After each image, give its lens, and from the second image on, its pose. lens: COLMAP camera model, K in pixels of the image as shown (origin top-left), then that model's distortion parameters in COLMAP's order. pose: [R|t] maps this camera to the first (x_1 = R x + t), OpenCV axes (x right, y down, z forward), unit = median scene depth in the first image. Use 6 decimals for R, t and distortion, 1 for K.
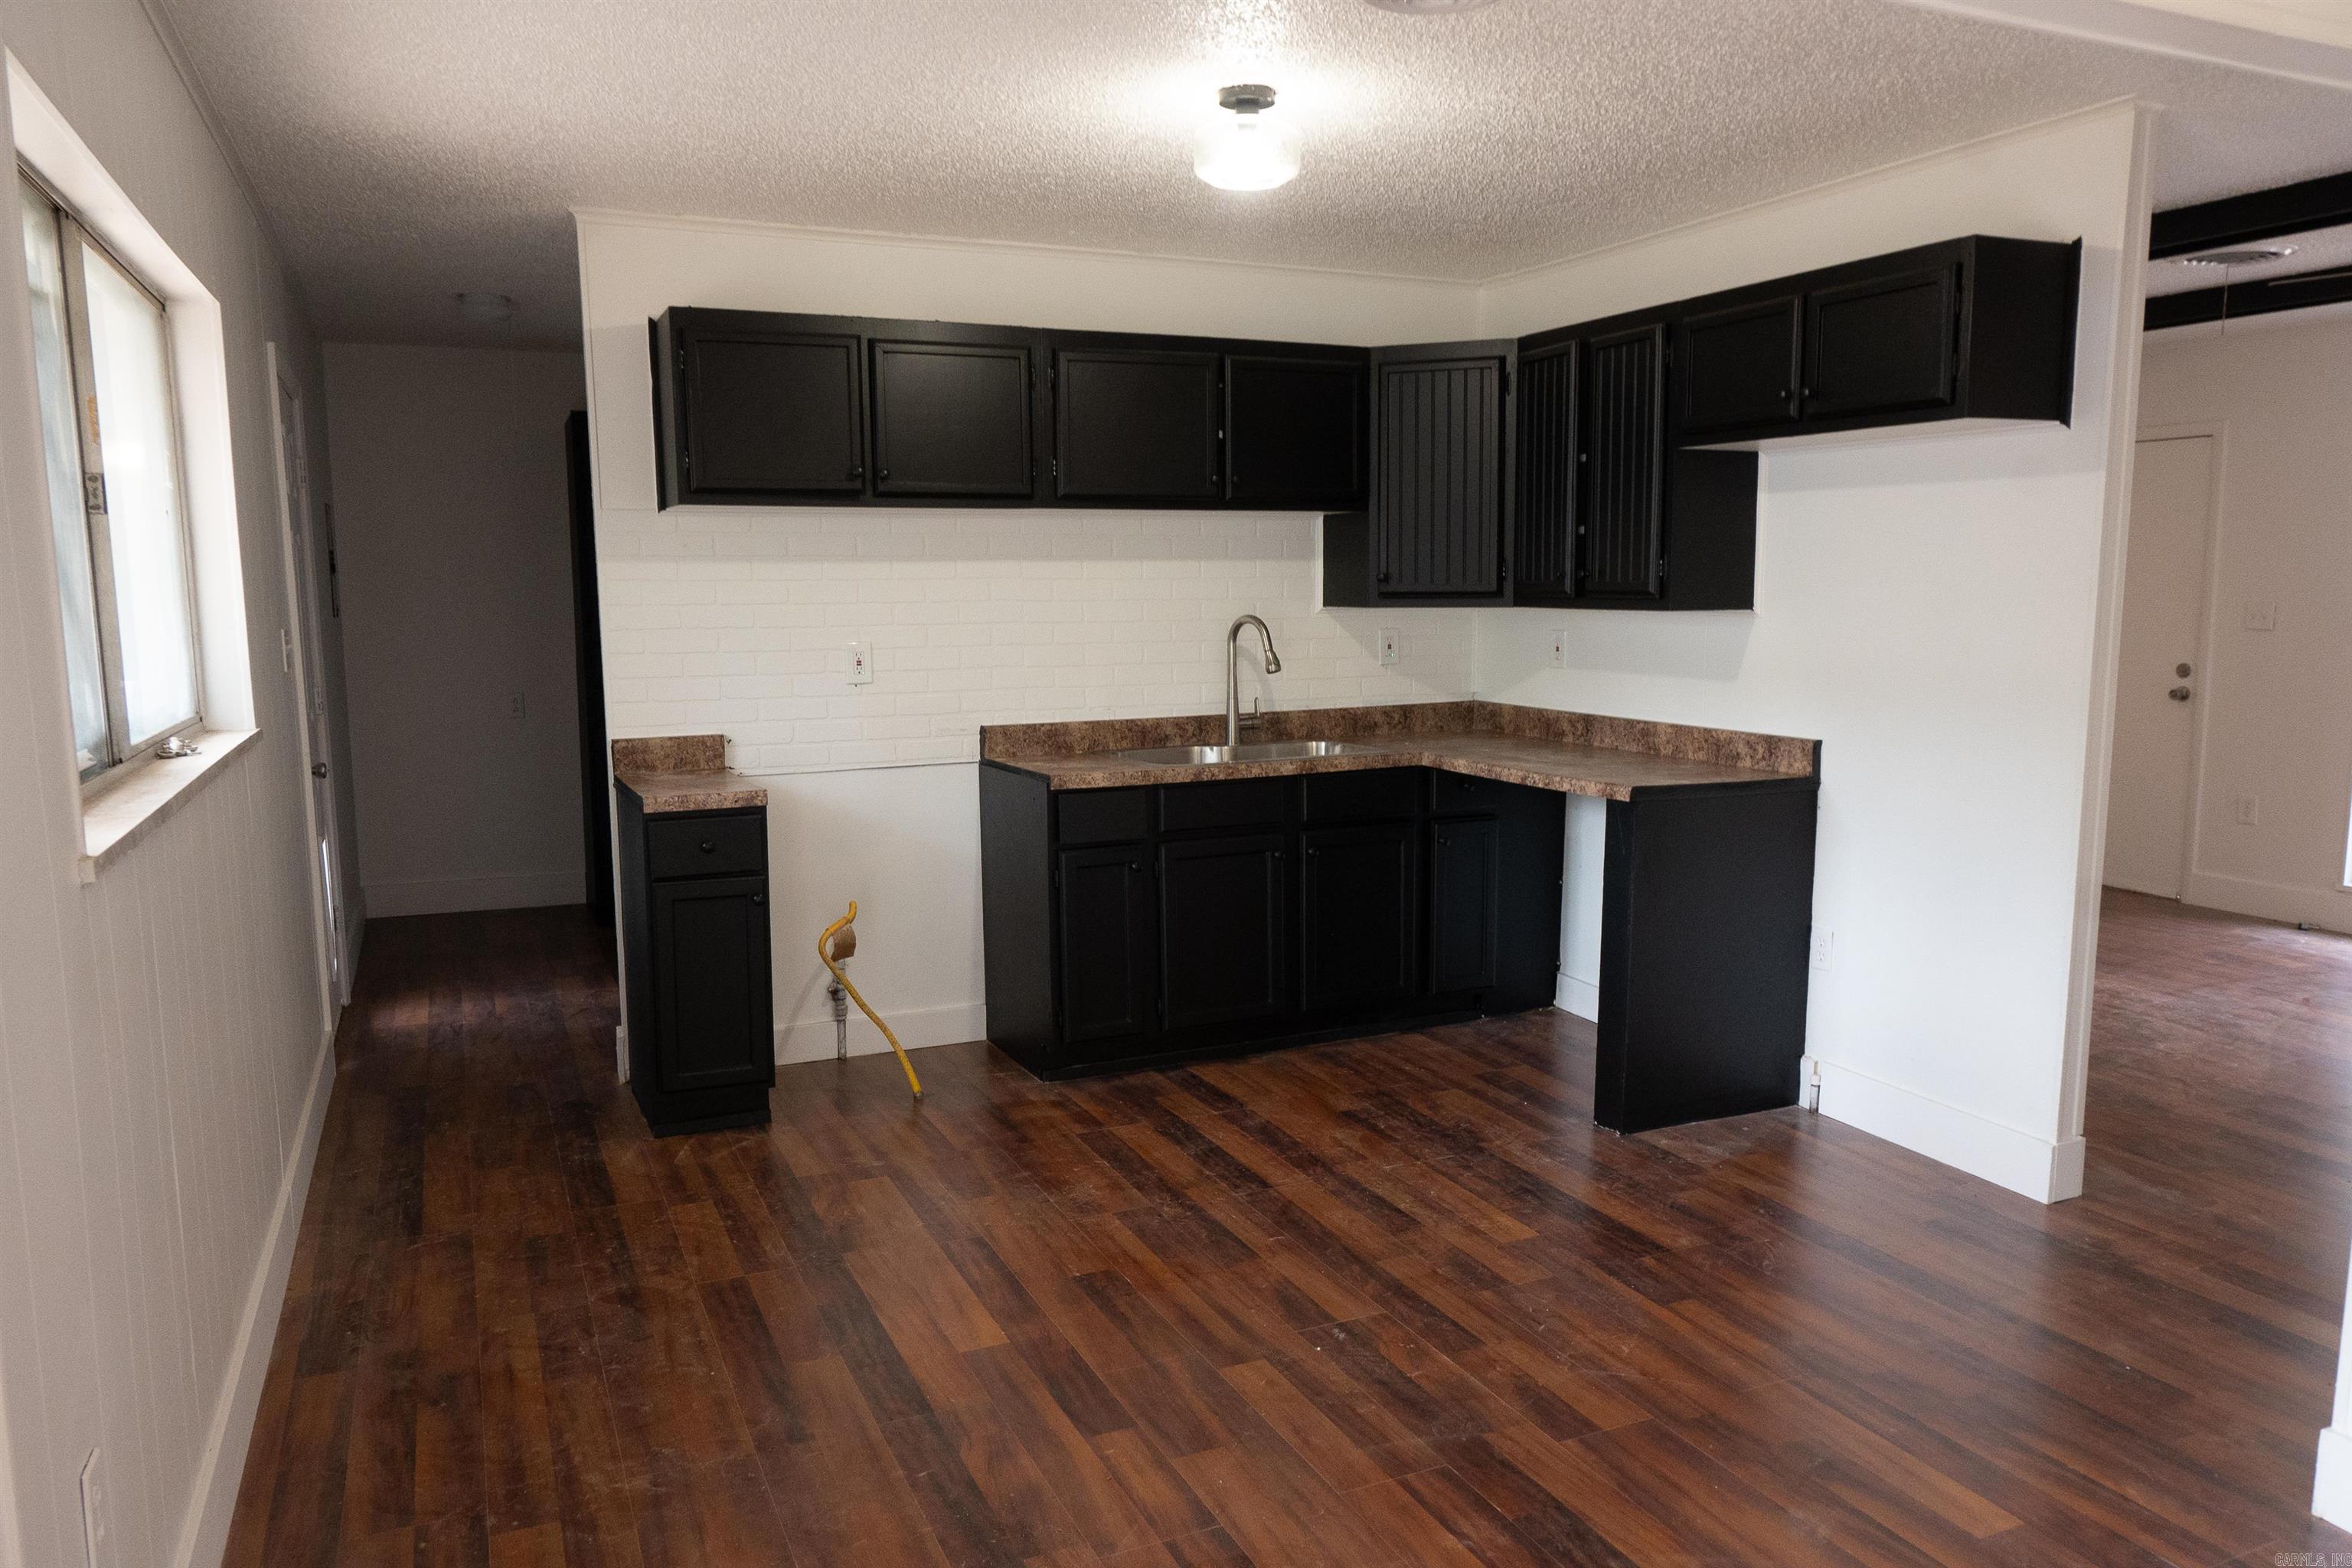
lens RADIAL K [[1616.6, 0, 1180.4], [0, 1616.6, 806.1], [0, 0, 1]] dist [0.001584, 0.003106]
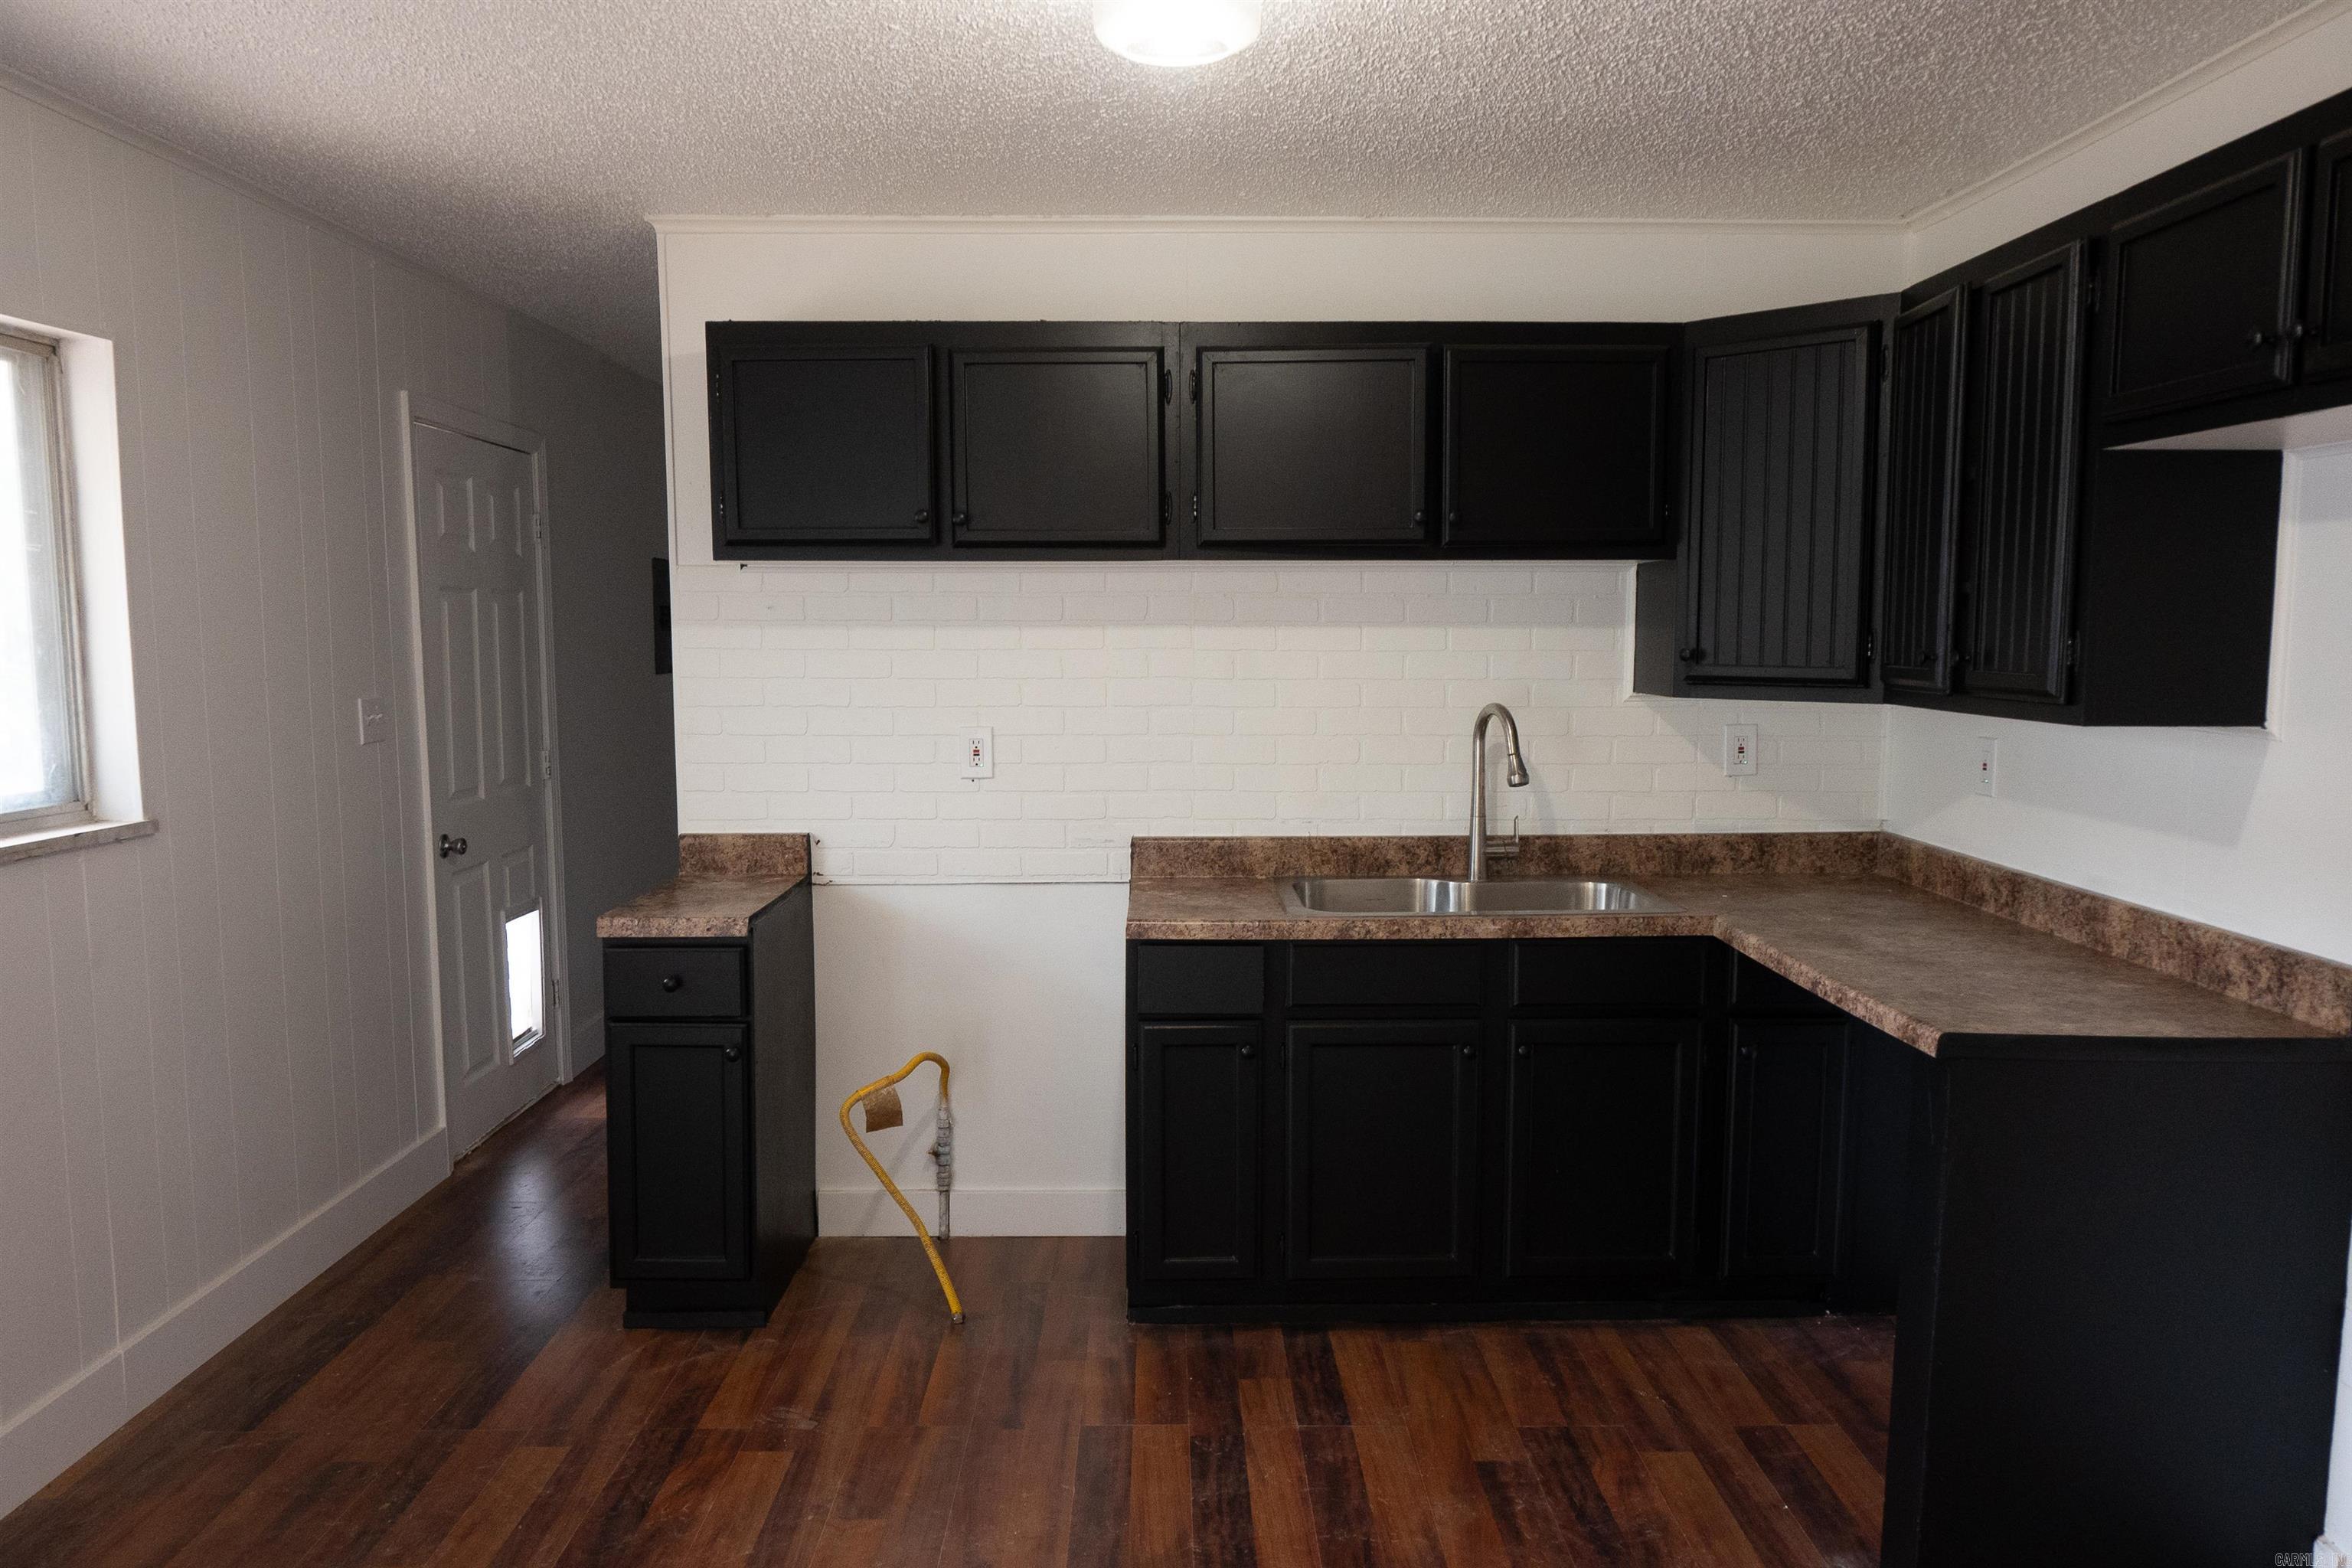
lens RADIAL K [[1616.6, 0, 1180.4], [0, 1616.6, 806.1], [0, 0, 1]] dist [0.001584, 0.003106]
pose [[0.916874, 0.051773, -0.395805, 0.213394], [-0.062654, 0.997929, -0.014602, -0.056400], [0.394229, 0.038187, 0.918218, 0.300627]]
